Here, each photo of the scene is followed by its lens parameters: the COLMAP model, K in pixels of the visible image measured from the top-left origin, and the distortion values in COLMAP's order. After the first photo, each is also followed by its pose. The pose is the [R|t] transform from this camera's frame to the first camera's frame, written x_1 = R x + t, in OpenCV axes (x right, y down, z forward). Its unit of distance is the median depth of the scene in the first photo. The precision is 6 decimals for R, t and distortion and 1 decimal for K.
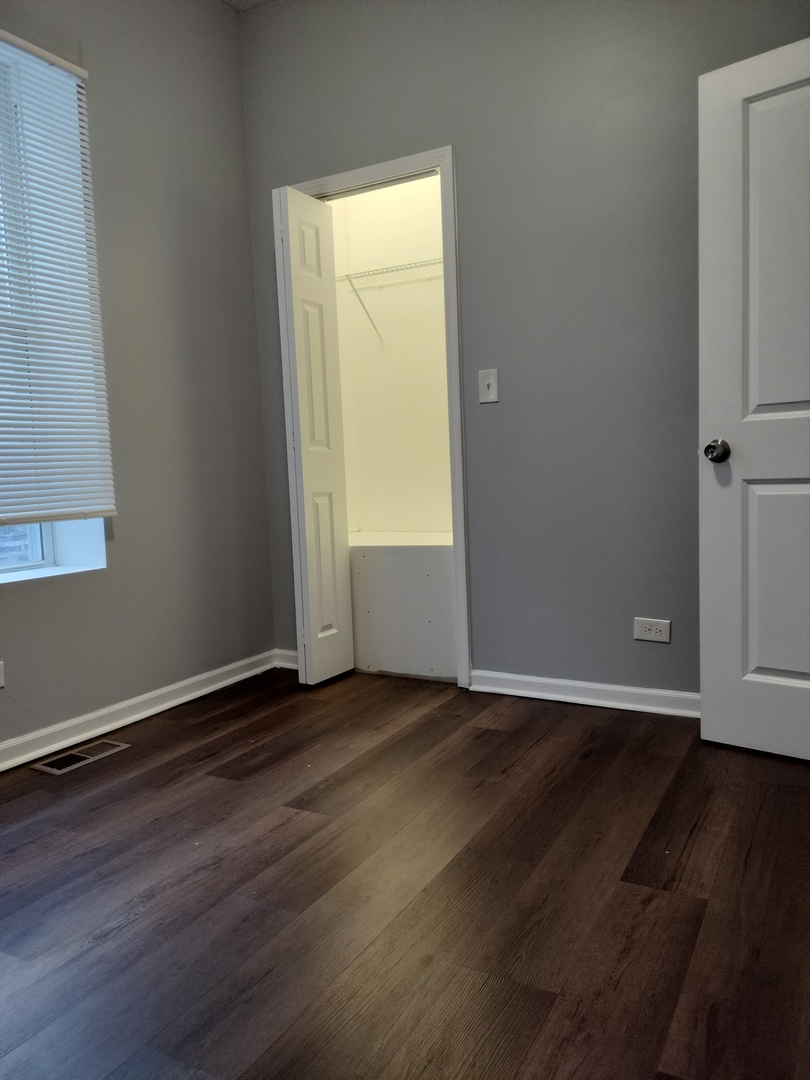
lens RADIAL K [[808.0, 0, 405.0], [0, 808.0, 540.0], [0, 0, 1]] dist [0.086126, -0.142877]
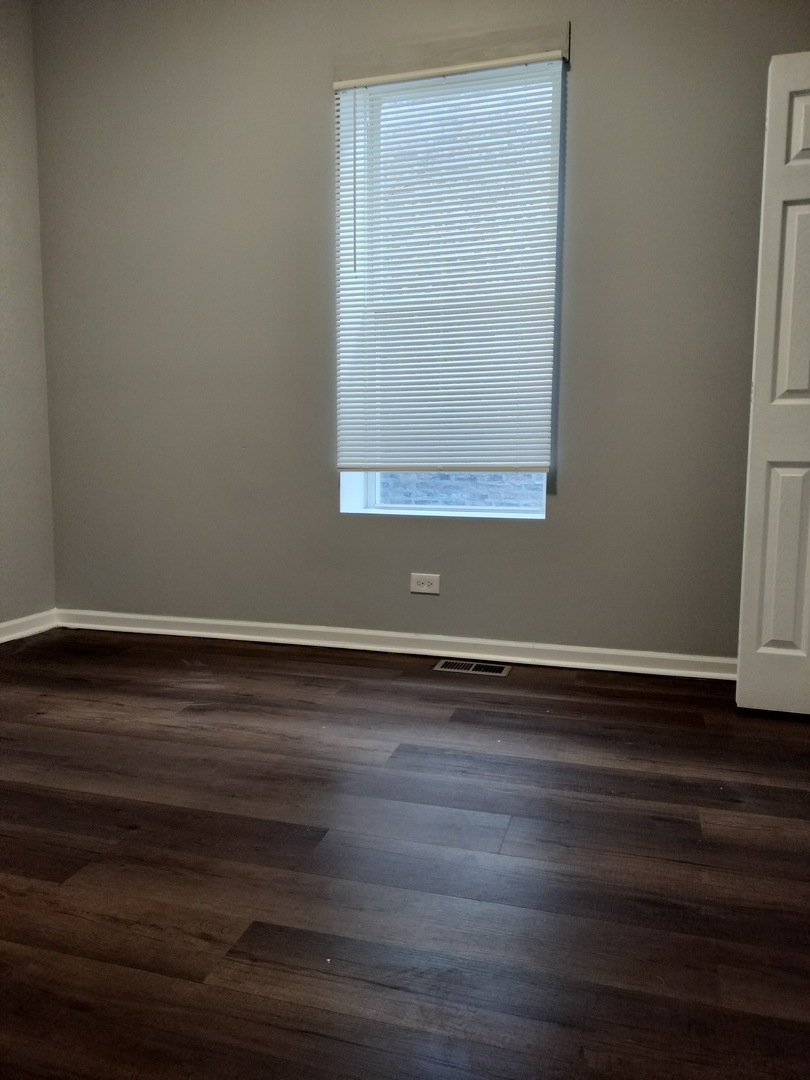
lens RADIAL K [[808.0, 0, 405.0], [0, 808.0, 540.0], [0, 0, 1]] dist [0.086126, -0.142877]
pose [[0.204590, 0.146606, -0.967807, 0.717435], [-0.100996, 0.986605, 0.128104, -0.064186], [0.973624, 0.071536, 0.216656, 0.640952]]
